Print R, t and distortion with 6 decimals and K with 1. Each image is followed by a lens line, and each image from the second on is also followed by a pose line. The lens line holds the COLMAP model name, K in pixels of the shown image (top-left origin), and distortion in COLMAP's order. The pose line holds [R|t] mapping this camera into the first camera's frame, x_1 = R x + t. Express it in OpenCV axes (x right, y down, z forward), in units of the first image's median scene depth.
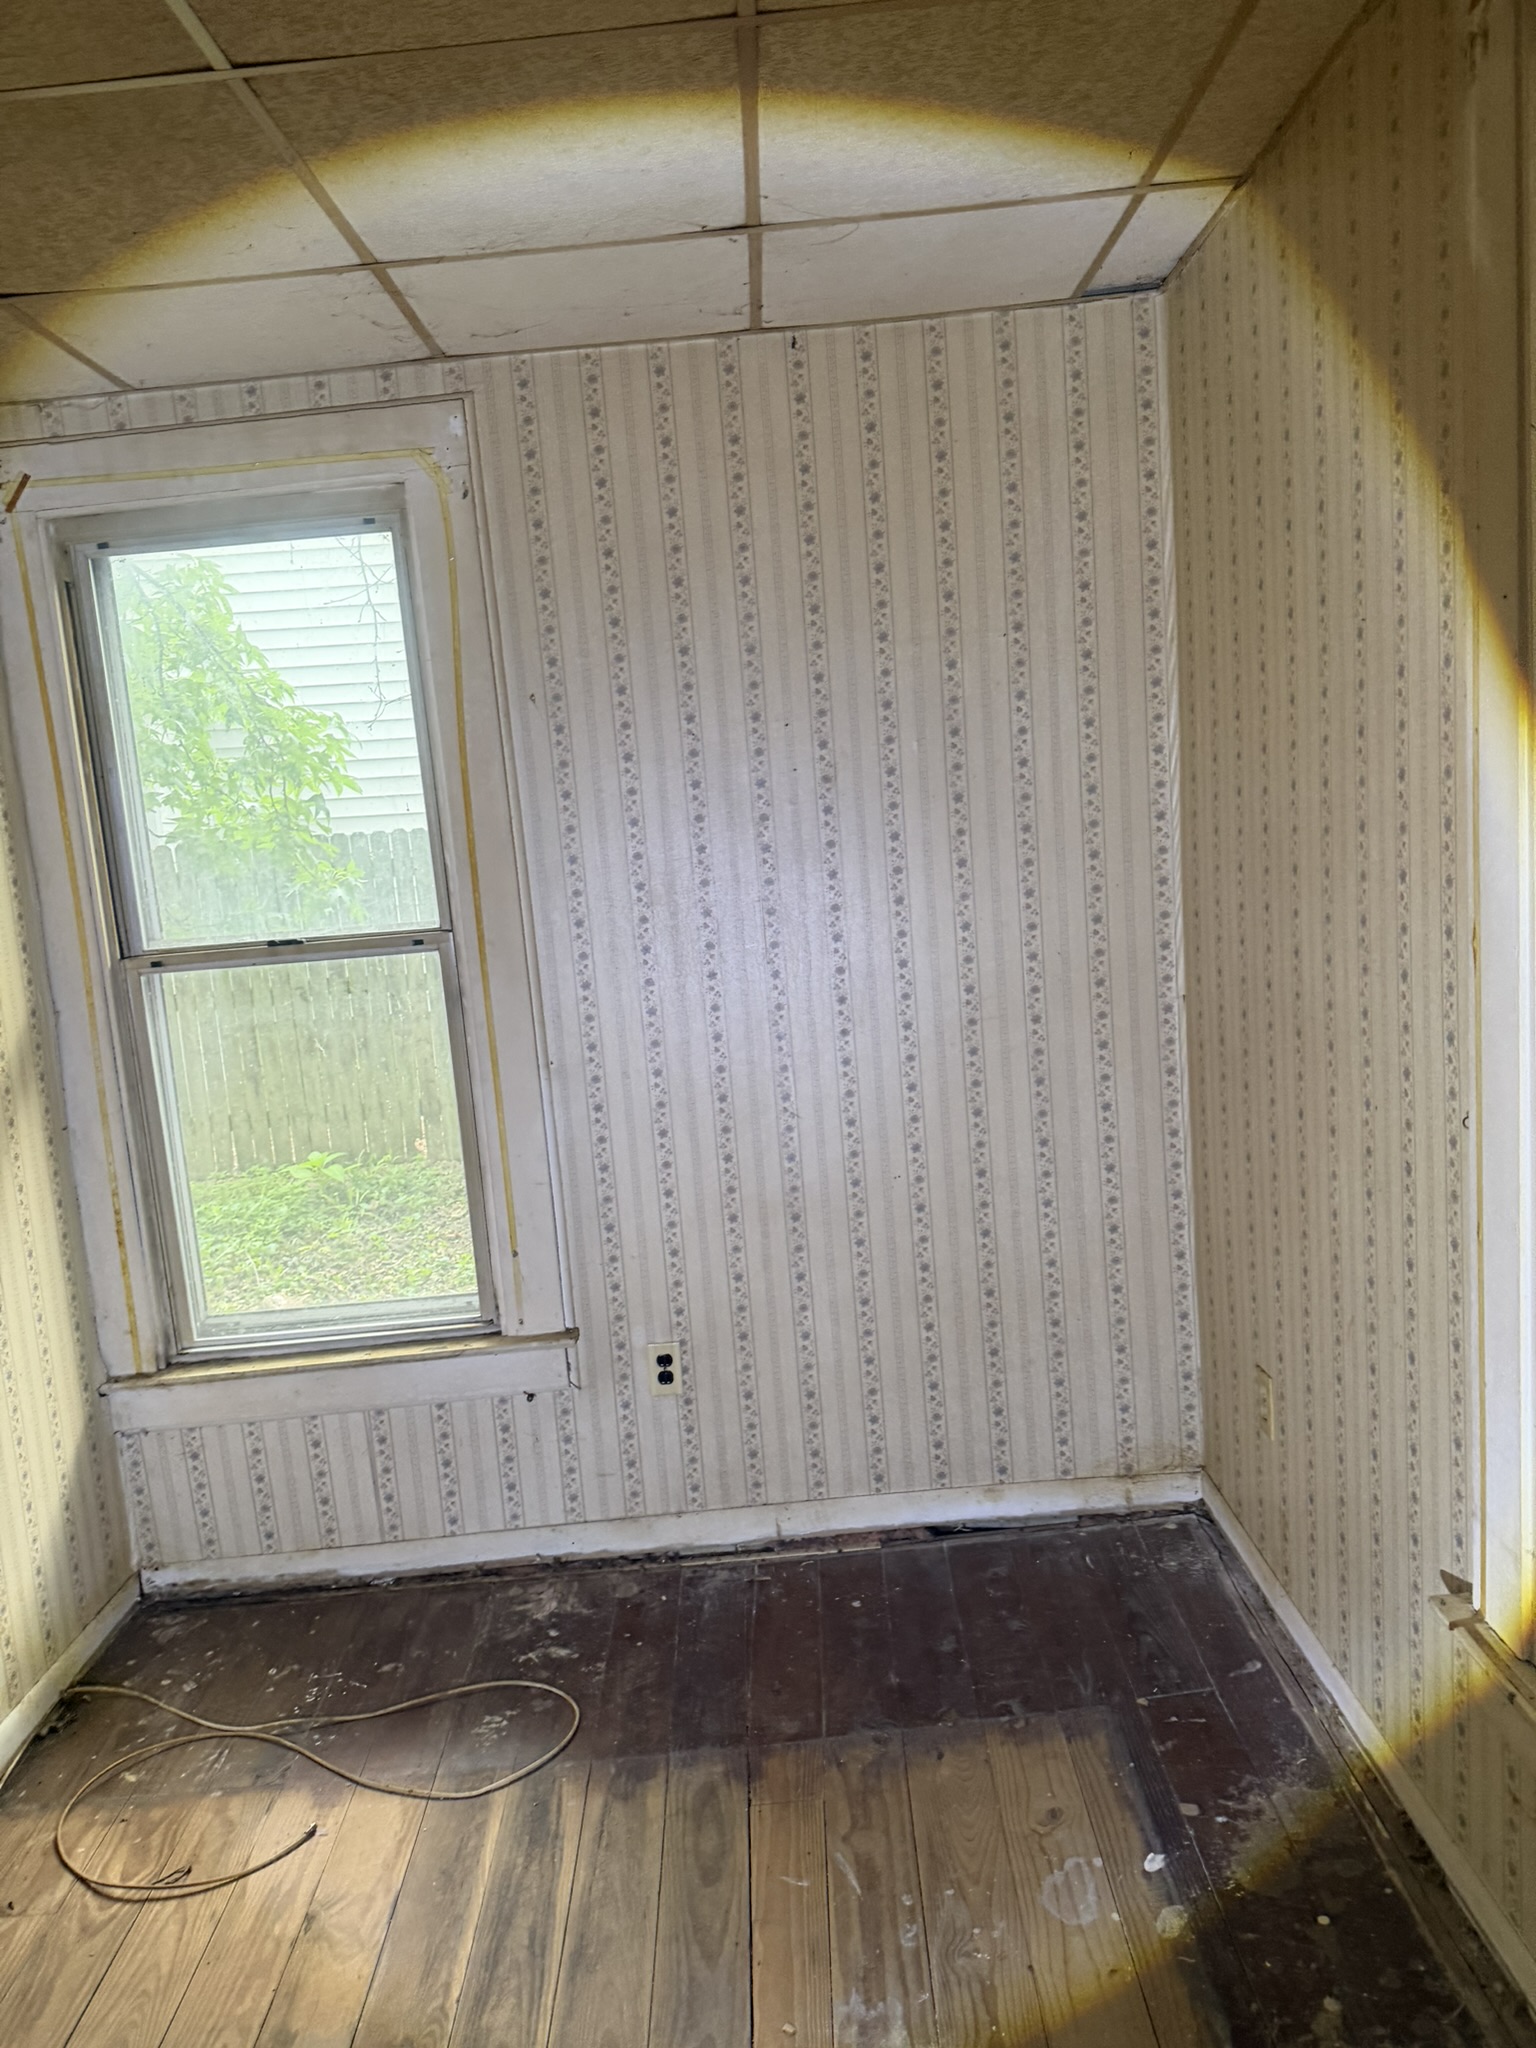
lens RADIAL K [[1444.5, 0, 770.1], [0, 1444.5, 1014.8], [0, 0, 1]] dist [0.046769, -0.056917]
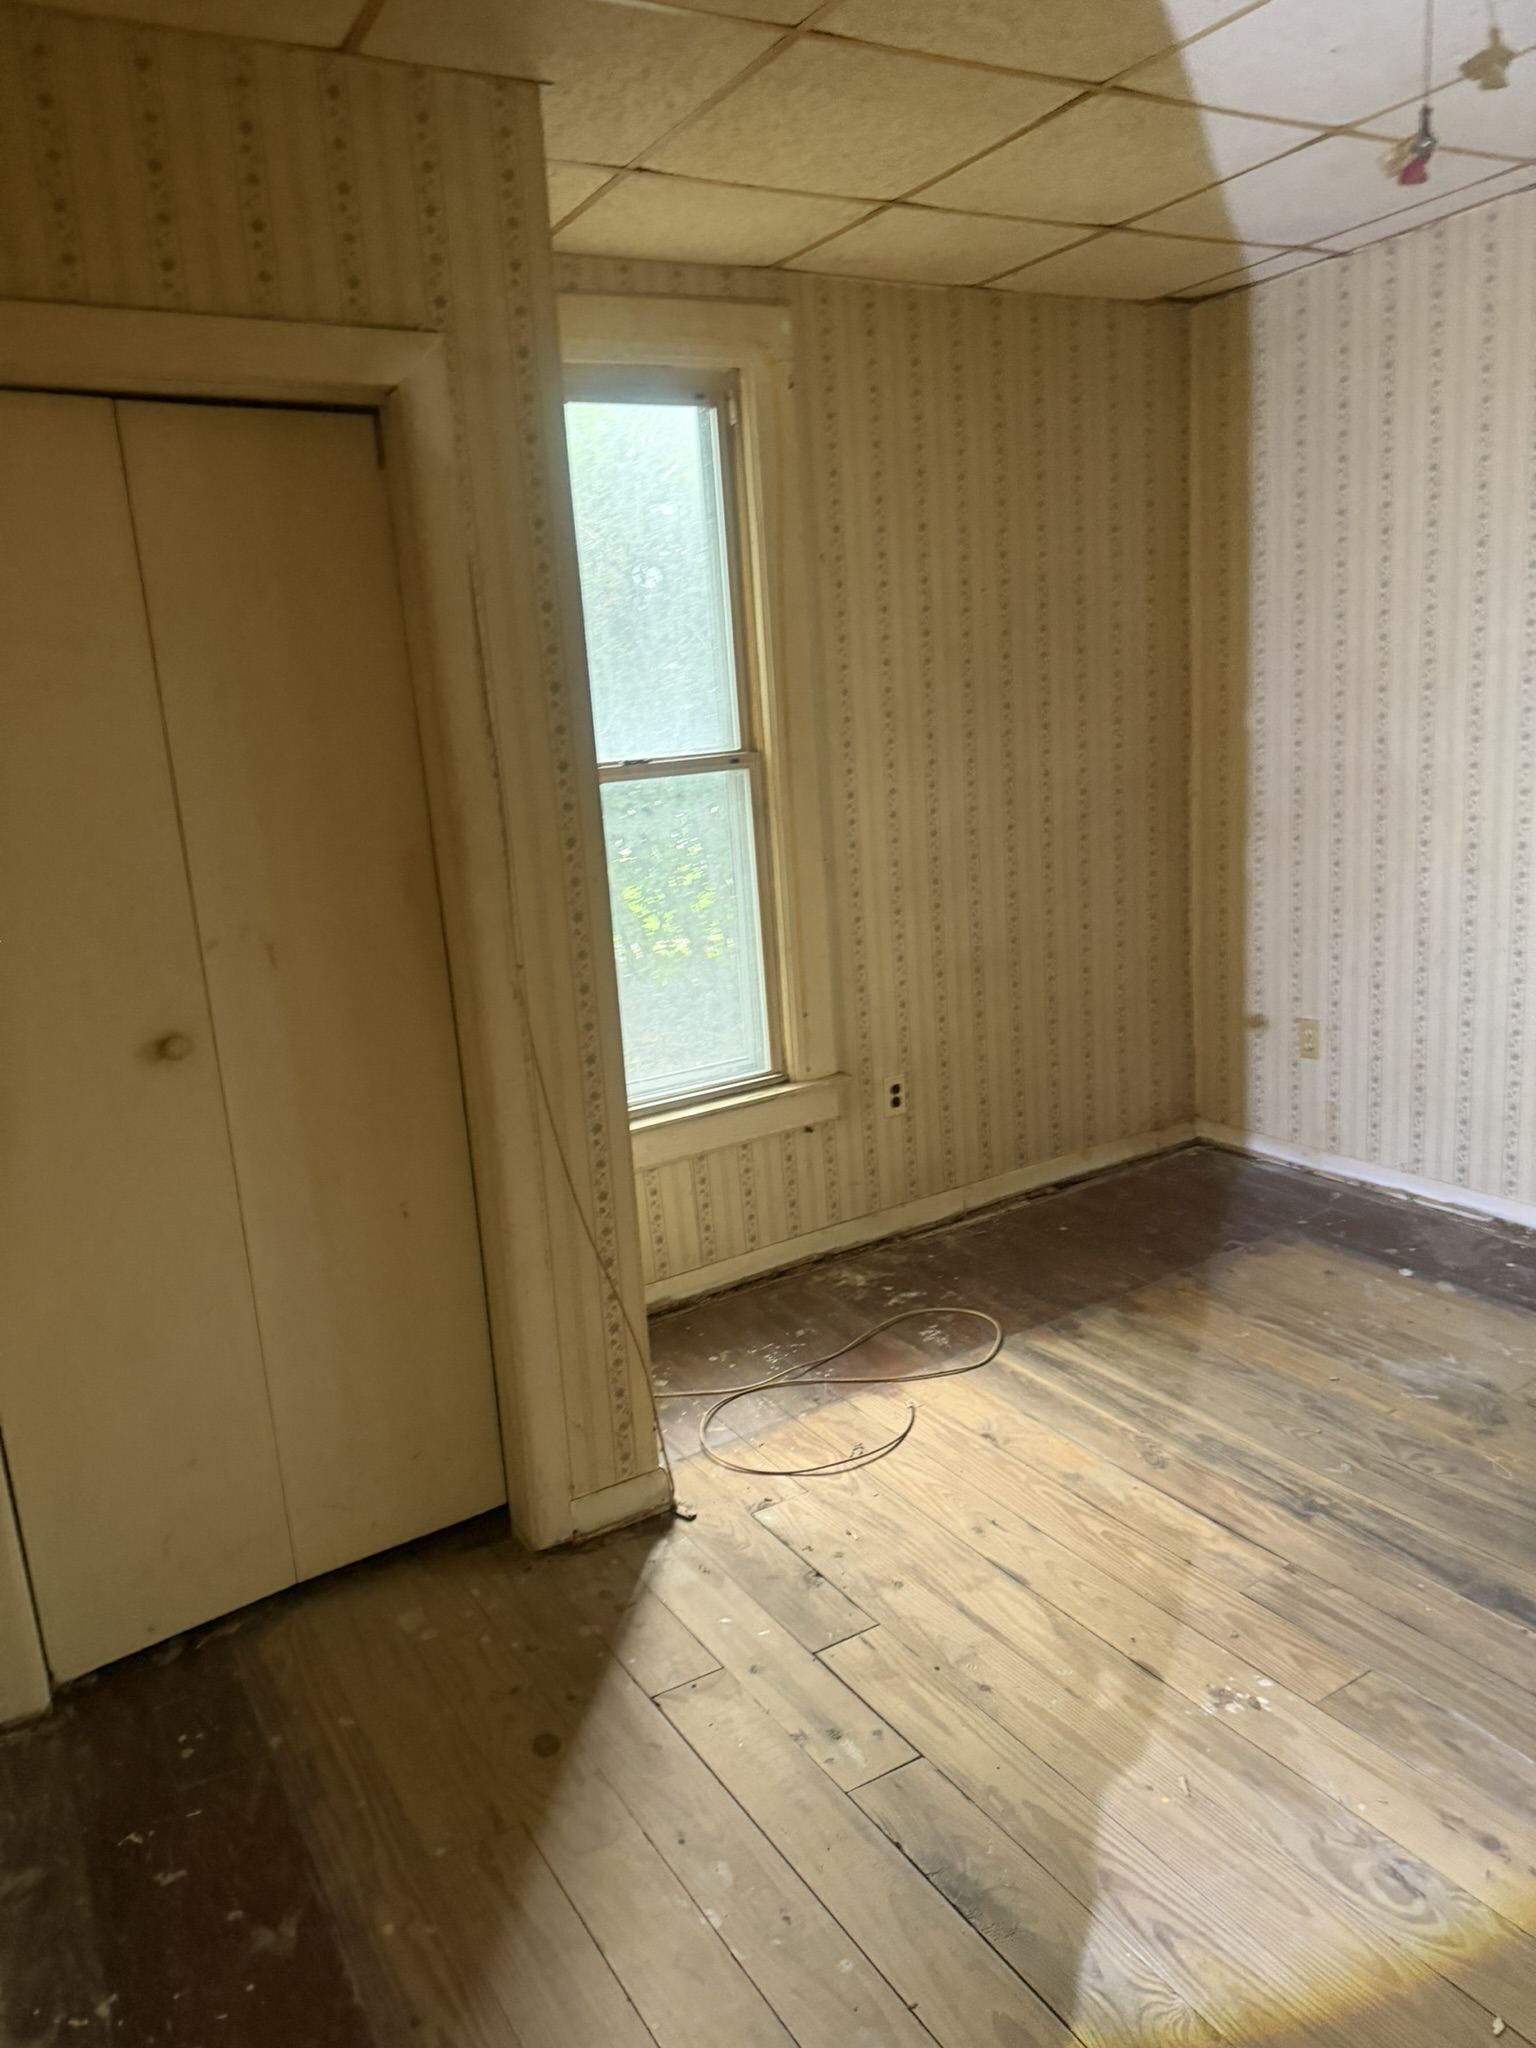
lens RADIAL K [[1444.5, 0, 757.7], [0, 1444.5, 1033.4], [0, 0, 1]] dist [0.046769, -0.056917]
pose [[0.860142, -0.095994, 0.500939, -0.832570], [0.061975, 0.994523, 0.084165, 0.072879], [-0.506275, -0.041348, 0.861380, -0.055932]]
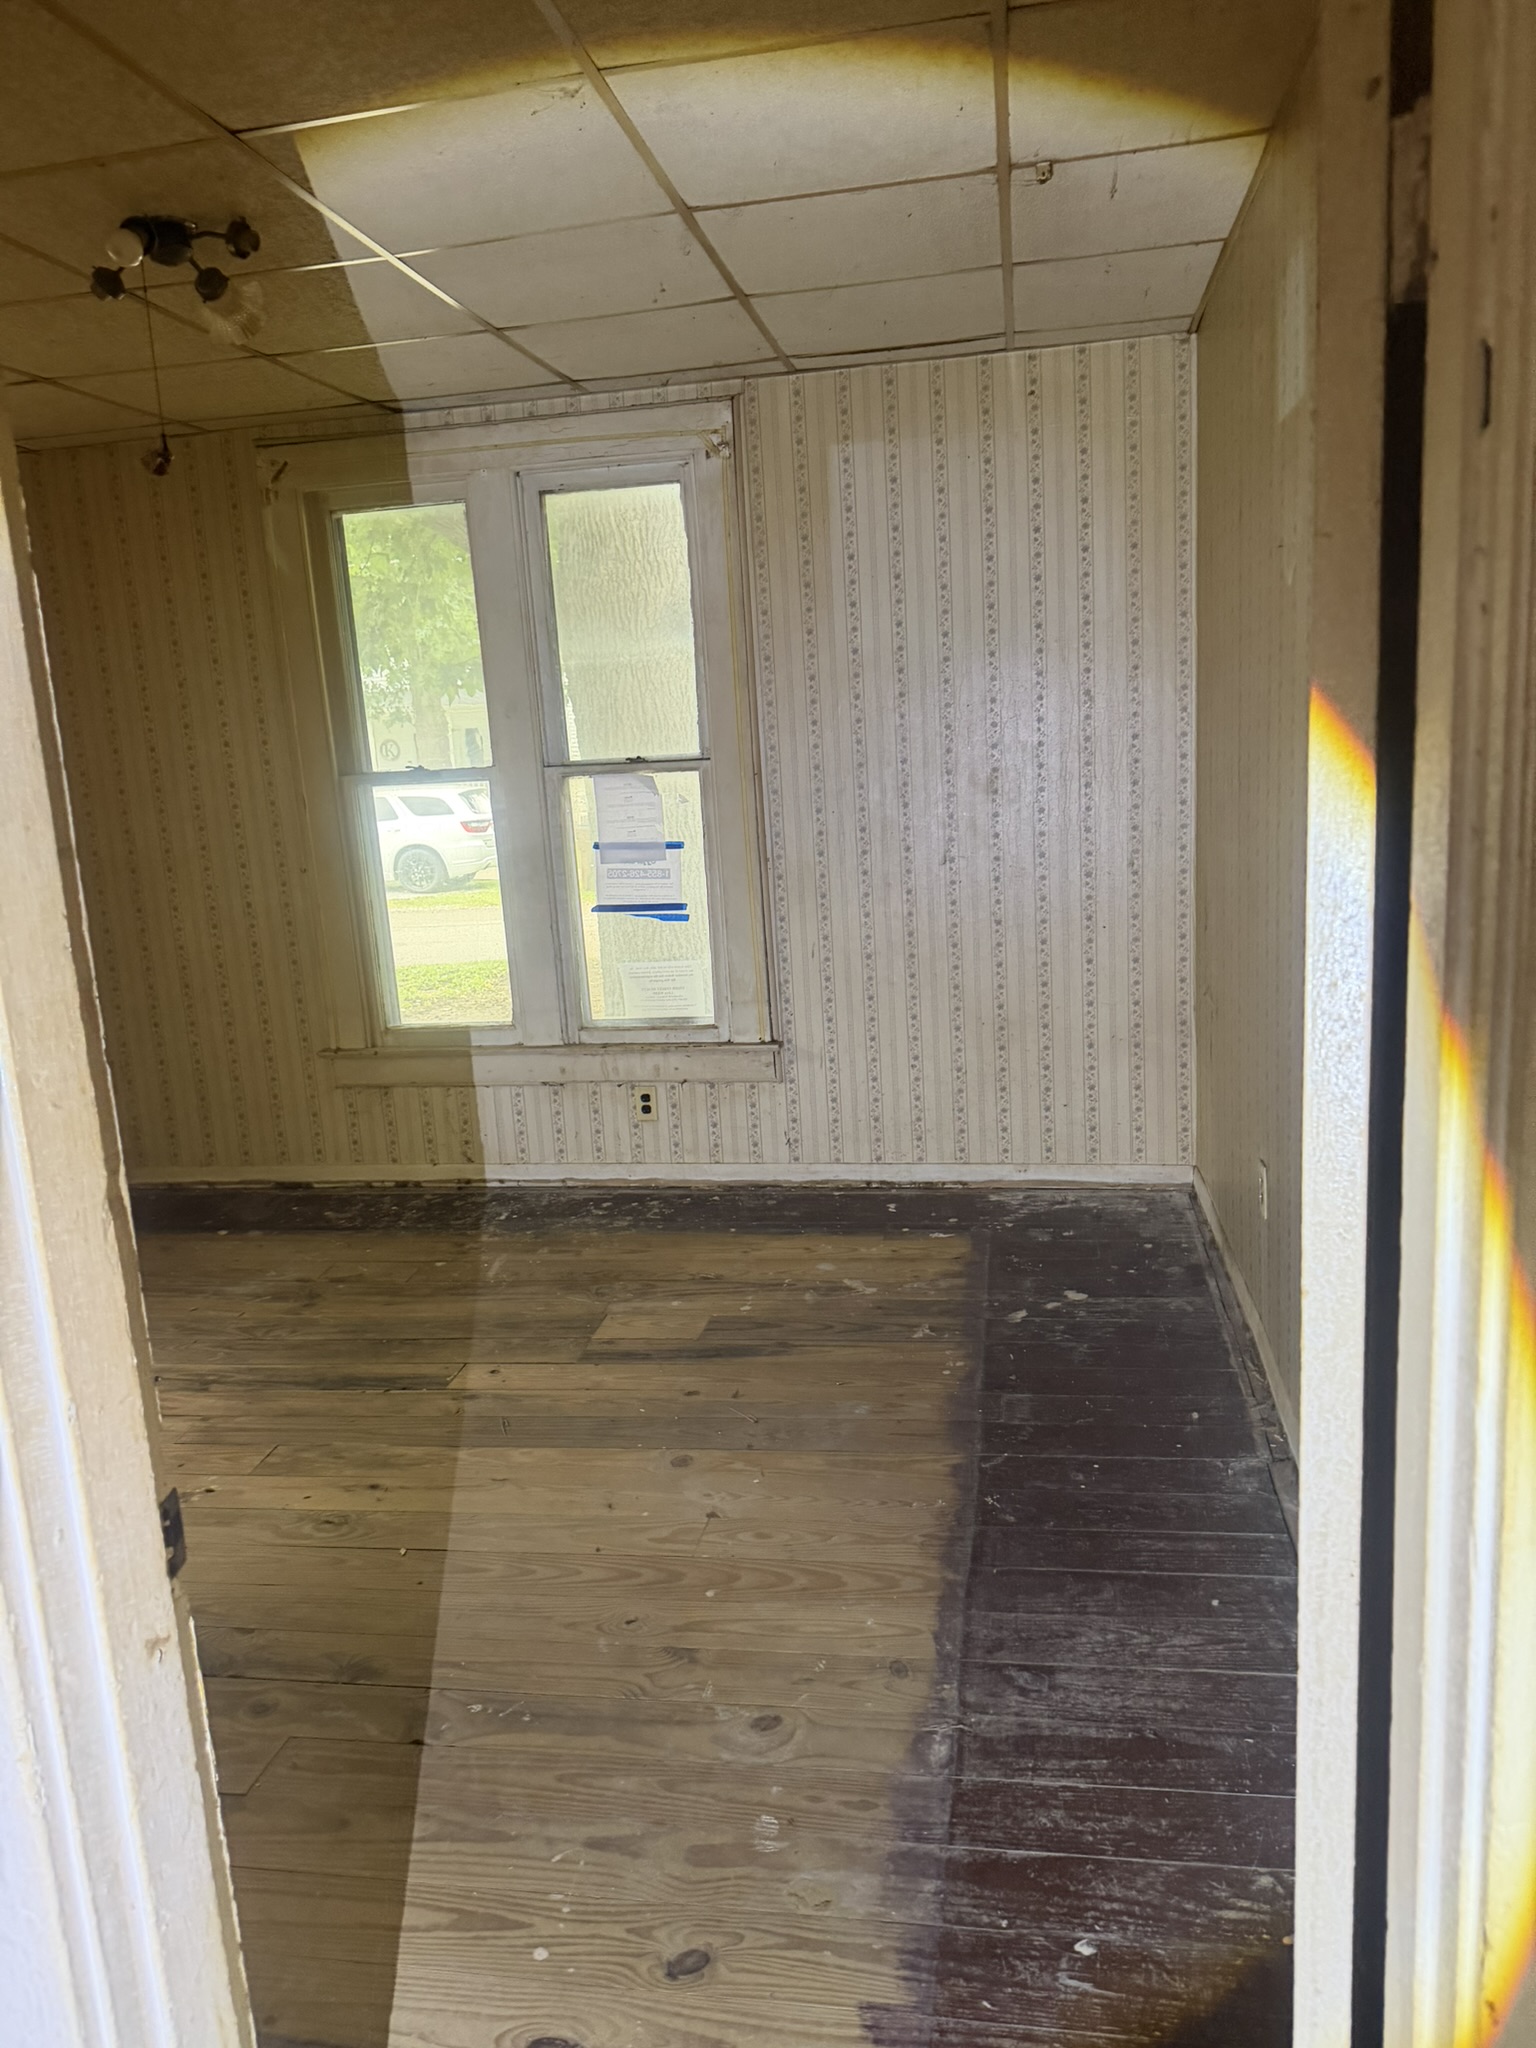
lens RADIAL K [[1444.5, 0, 777.9], [0, 1444.5, 1014.2], [0, 0, 1]] dist [0.046769, -0.056917]
pose [[0.161317, -0.117437, 0.979891, -1.181562], [0.152089, 0.983992, 0.092891, 0.117303], [-0.975113, 0.134046, 0.176595, -0.182557]]
